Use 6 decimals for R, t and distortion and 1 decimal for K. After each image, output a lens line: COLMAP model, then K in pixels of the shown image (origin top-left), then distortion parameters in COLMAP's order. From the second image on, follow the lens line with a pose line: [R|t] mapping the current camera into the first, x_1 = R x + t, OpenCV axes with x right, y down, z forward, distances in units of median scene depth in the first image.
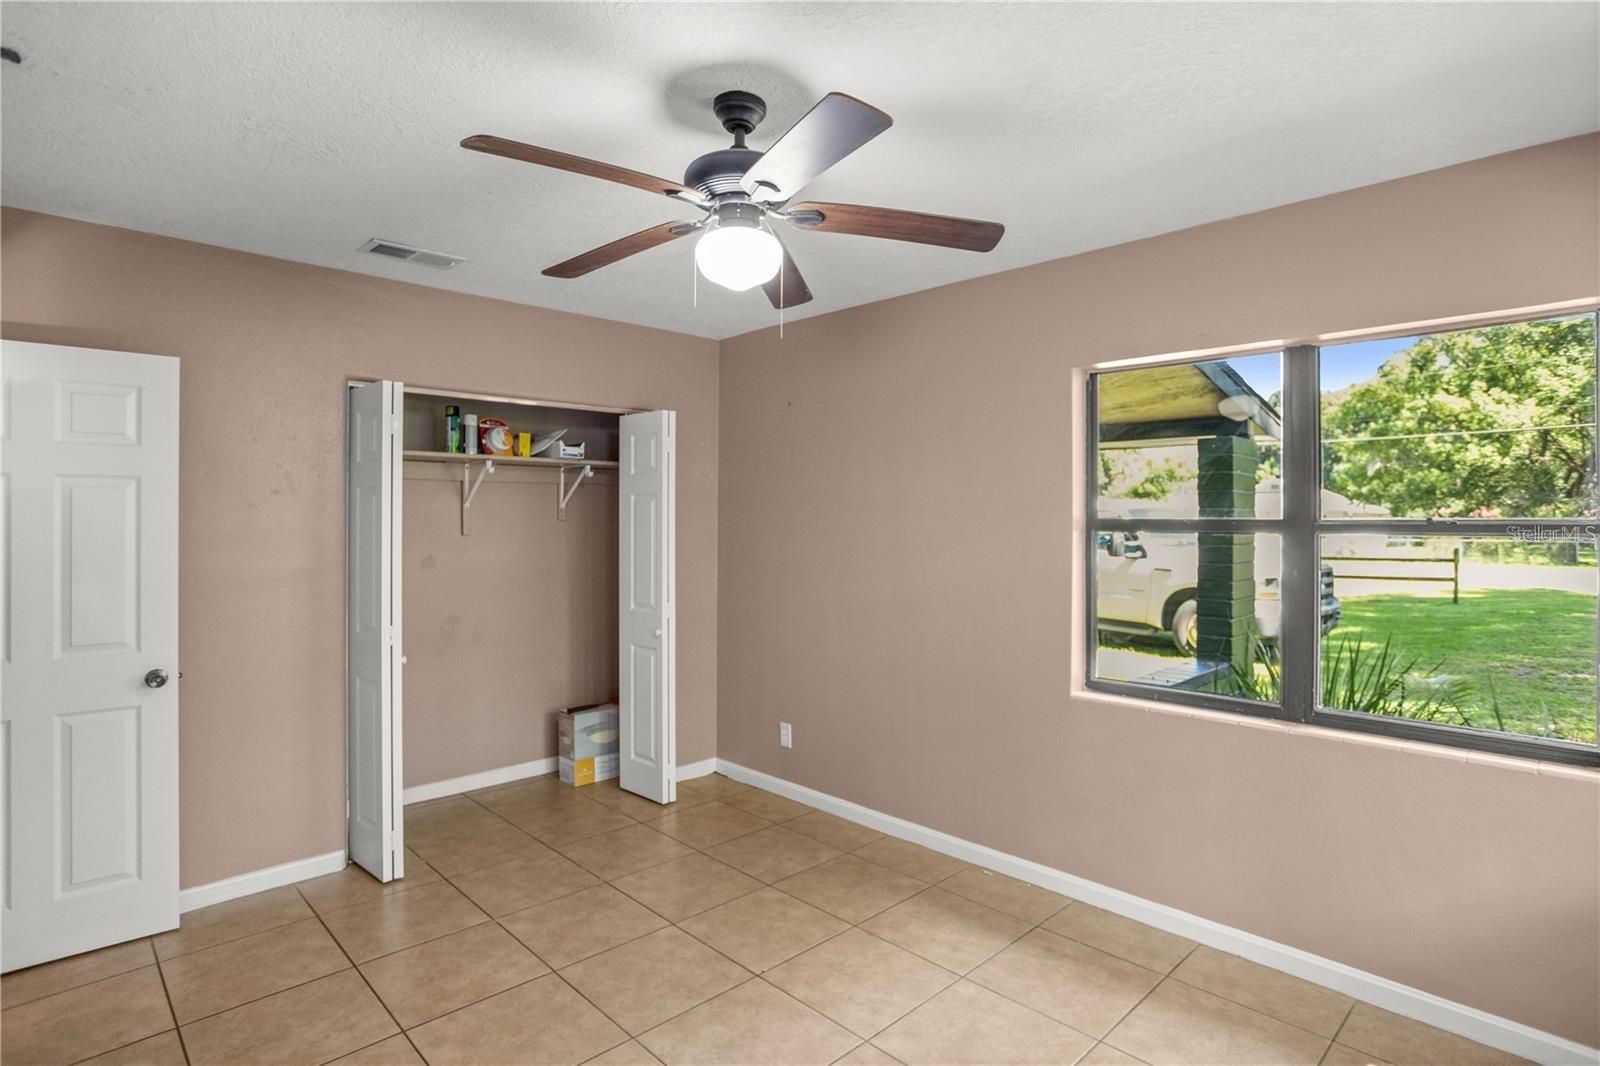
lens RADIAL K [[811.9, 0, 795.2], [0, 811.9, 515.0], [0, 0, 1]] dist [-0.055618, 0.028687]
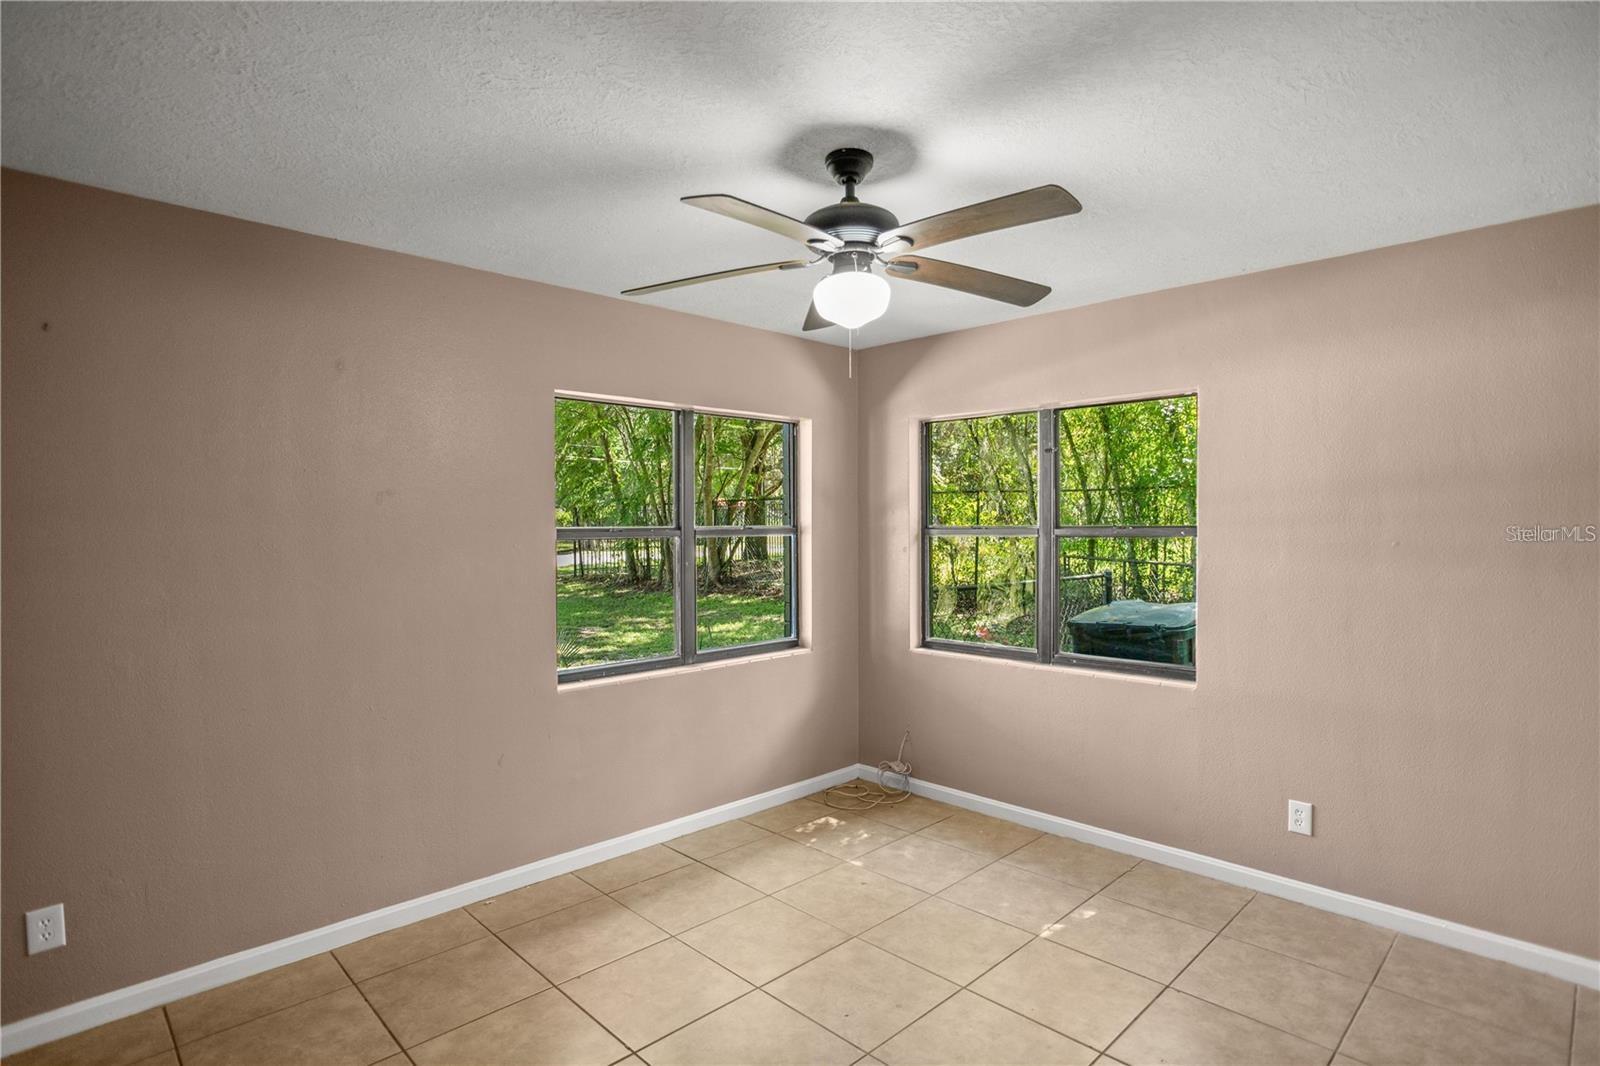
lens RADIAL K [[817.8, 0, 809.6], [0, 817.8, 526.1], [0, 0, 1]] dist [-0.057155, 0.029362]
pose [[-0.012435, -0.001328, 0.999922, -0.825262], [0.000416, 0.999999, 0.001333, 0.000573], [-0.999923, 0.000433, -0.012434, 0.732993]]
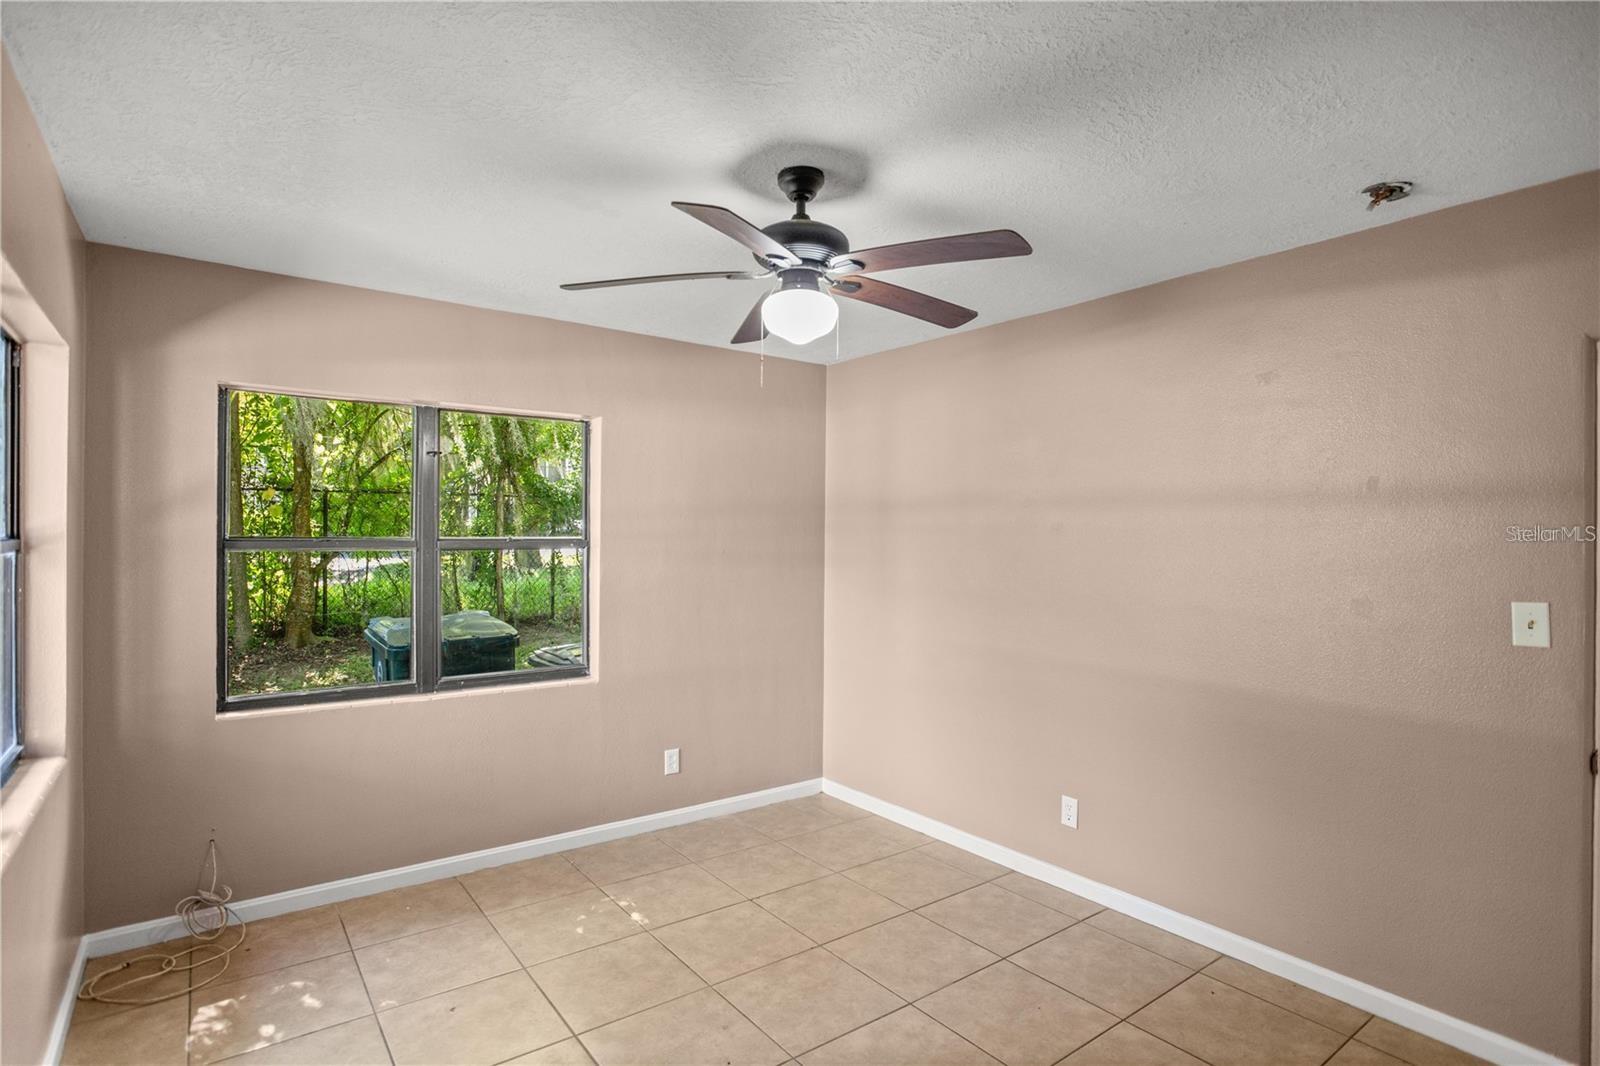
lens RADIAL K [[817.8, 0, 809.6], [0, 817.8, 526.1], [0, 0, 1]] dist [-0.057155, 0.029362]
pose [[-0.992804, -0.007125, 0.119535, -0.155517], [-0.008354, 0.999917, -0.009781, -0.008367], [-0.119455, -0.010709, -0.992782, 1.468352]]
